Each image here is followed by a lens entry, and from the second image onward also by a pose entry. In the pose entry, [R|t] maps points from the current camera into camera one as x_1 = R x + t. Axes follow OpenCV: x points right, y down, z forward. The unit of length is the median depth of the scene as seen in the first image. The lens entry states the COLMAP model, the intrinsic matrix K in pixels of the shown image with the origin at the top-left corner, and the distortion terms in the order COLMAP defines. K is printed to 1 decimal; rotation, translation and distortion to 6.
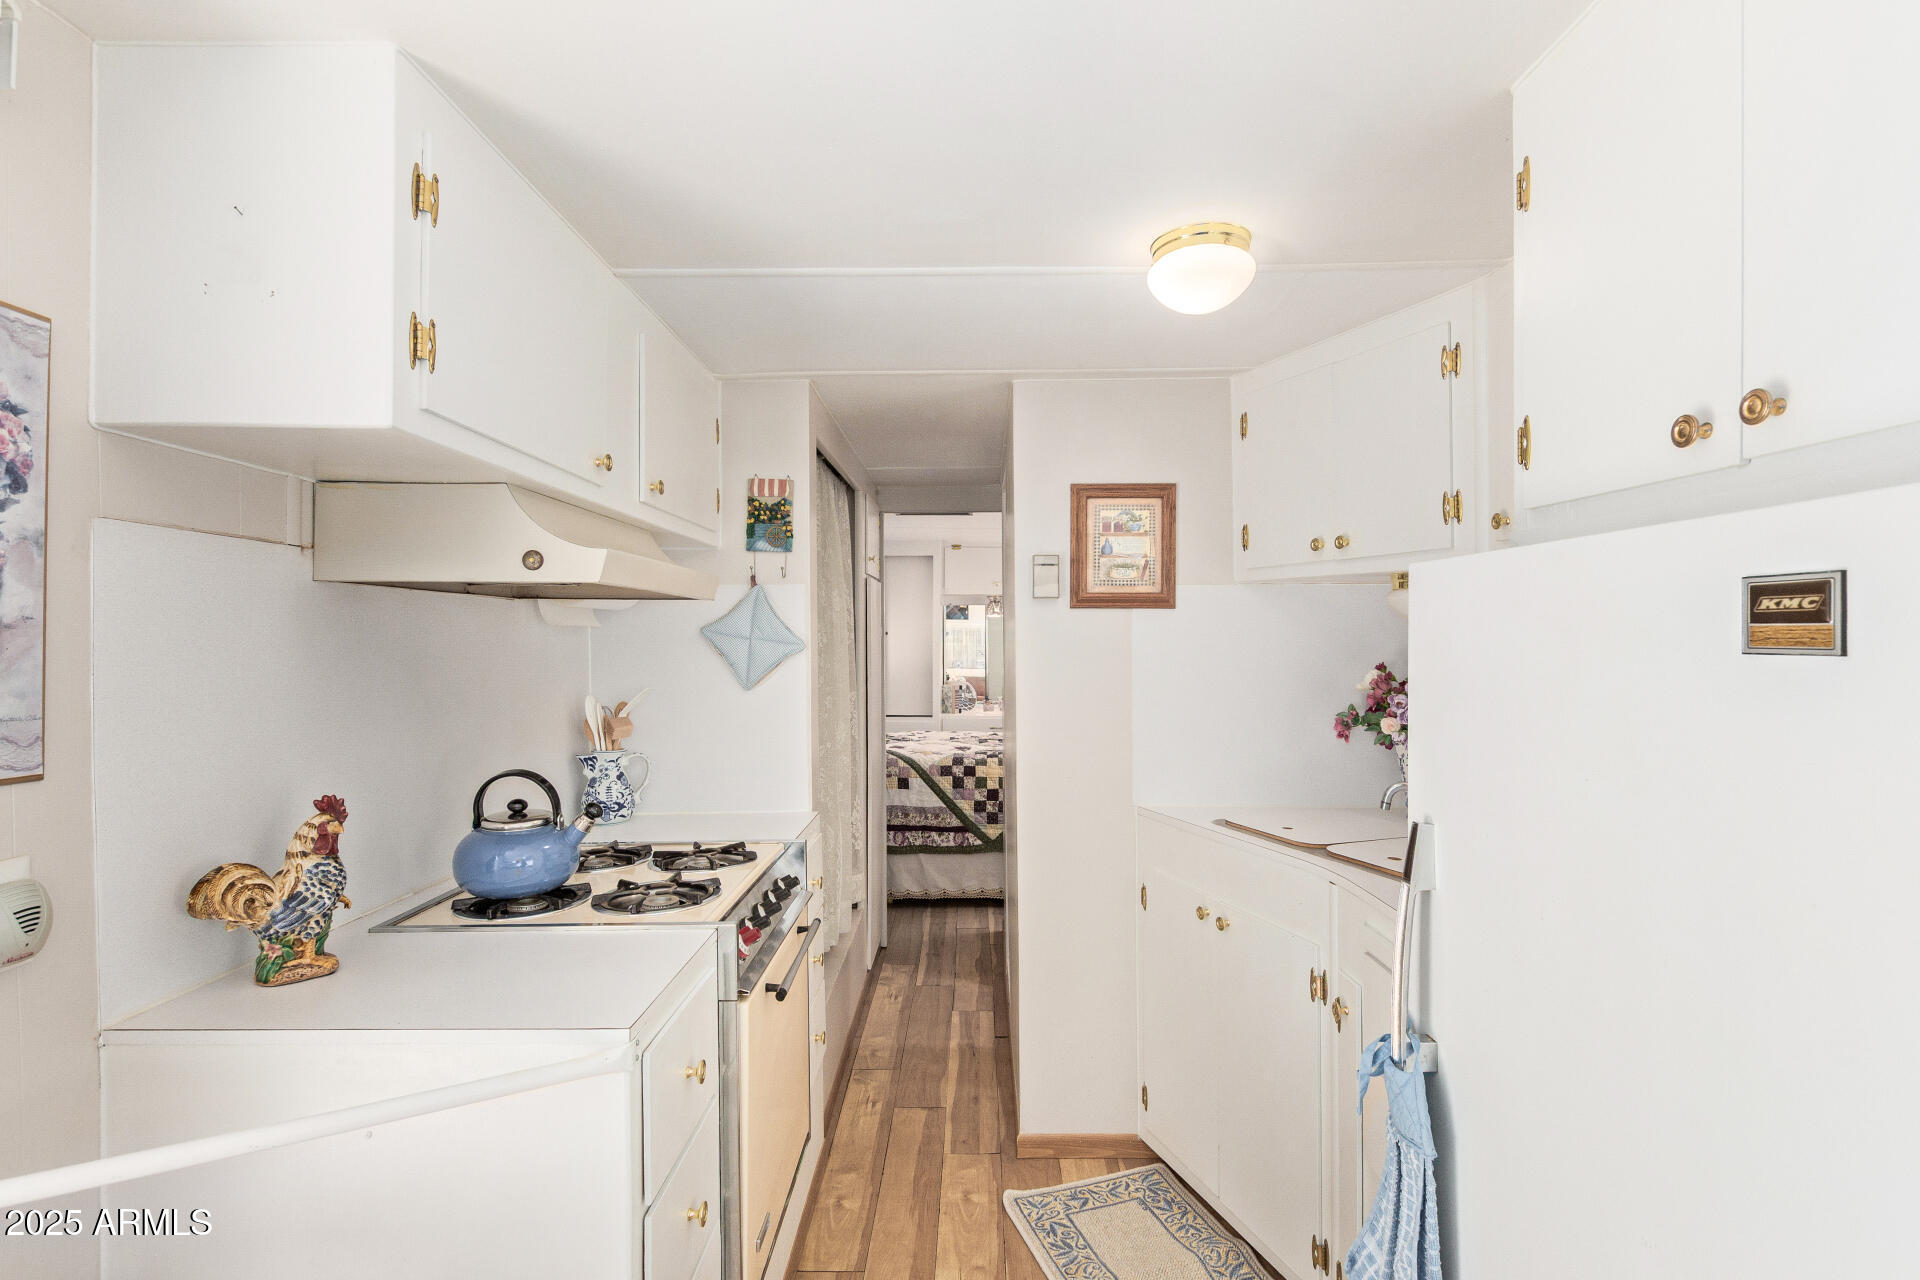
lens RADIAL K [[891.9, 0, 960.0], [0, 891.9, 640.0], [0, 0, 1]] dist [-0.000384, -0.000630]
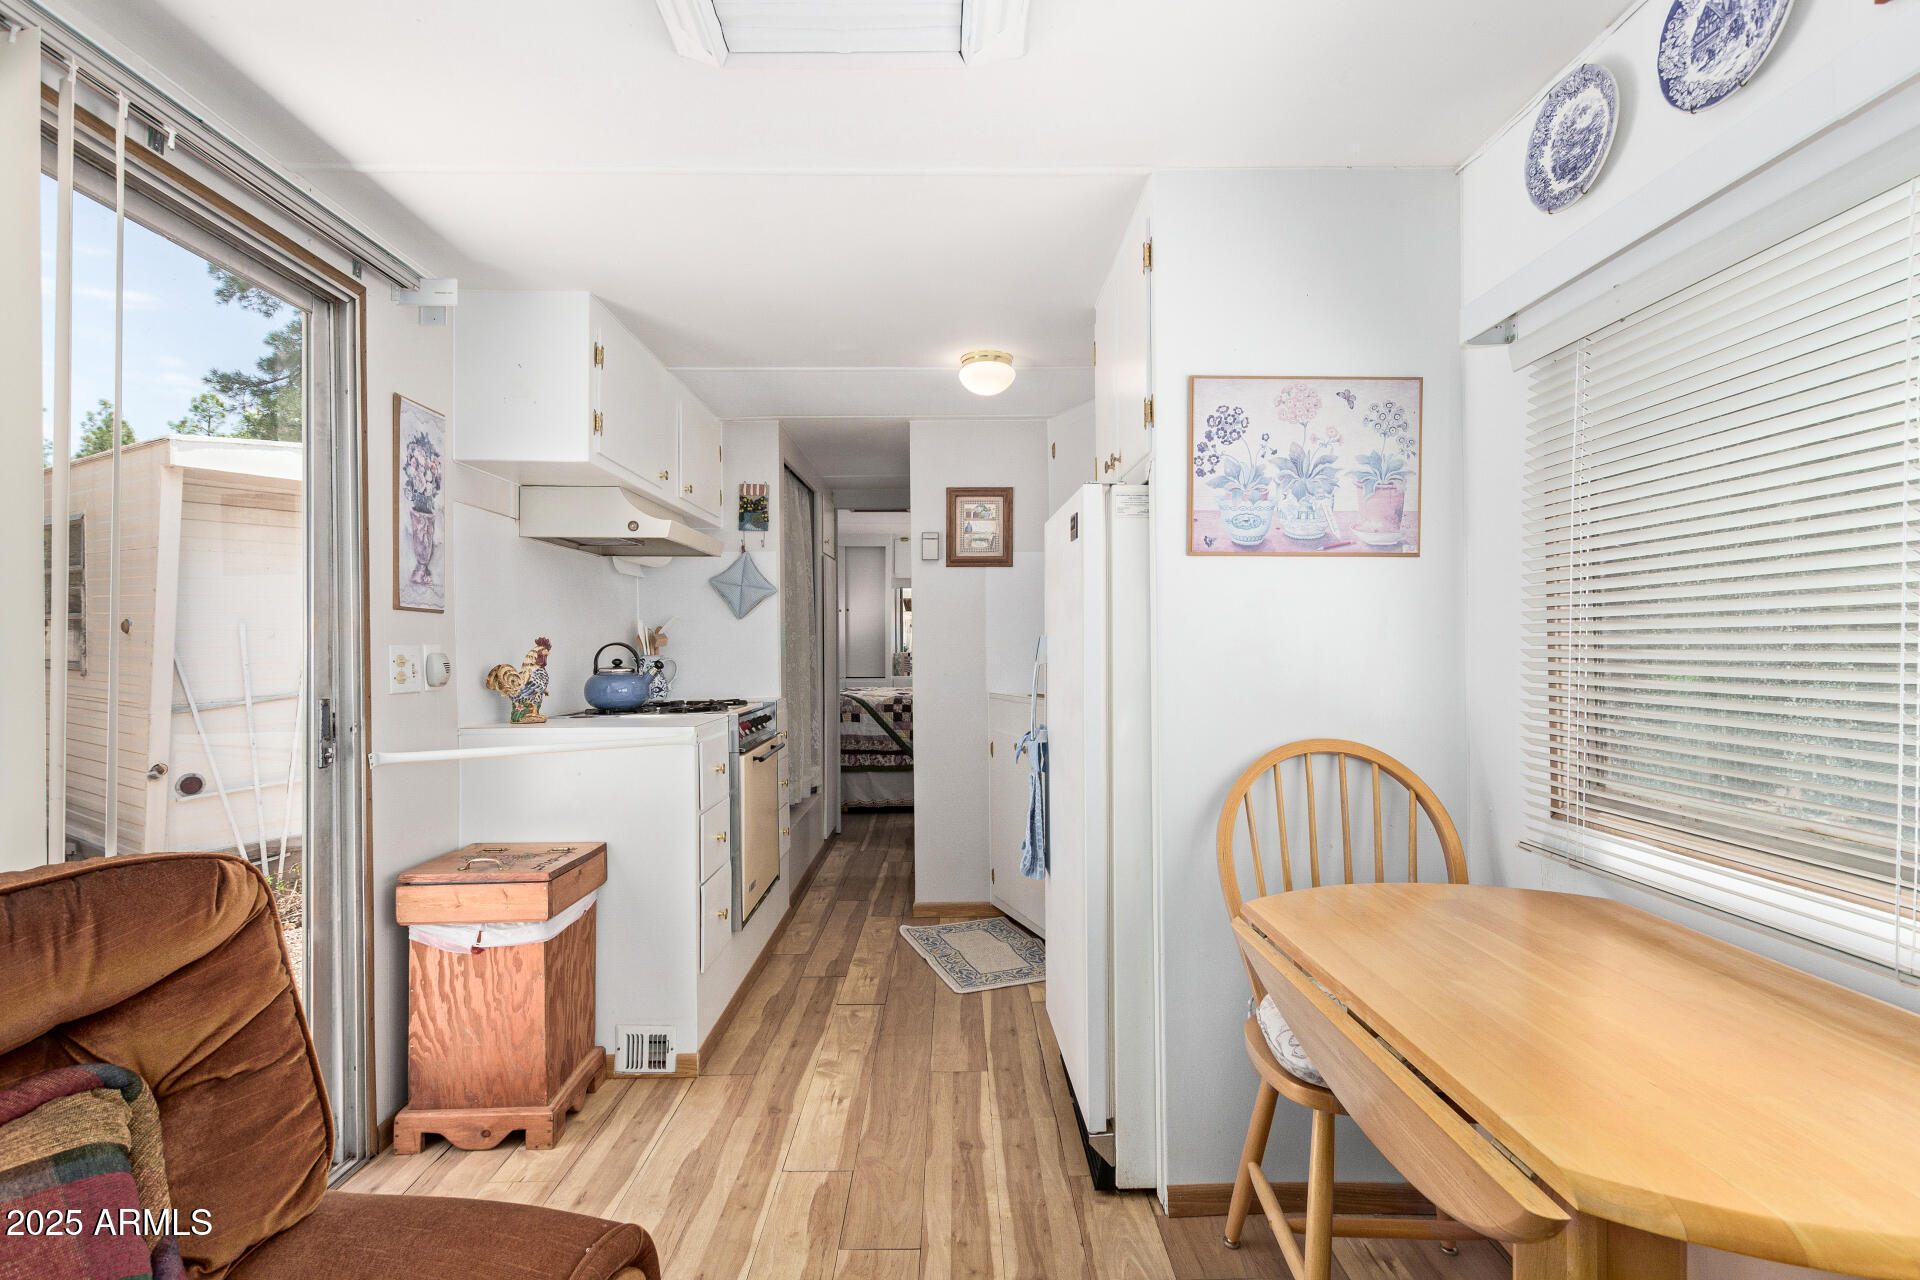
lens RADIAL K [[891.9, 0, 960.0], [0, 891.9, 640.0], [0, 0, 1]] dist [-0.000384, -0.000630]
pose [[0.999750, -0.002563, 0.022209, 0.113062], [0.002667, 0.999986, -0.004652, 0.101283], [-0.022197, 0.004710, 0.999743, -0.571496]]
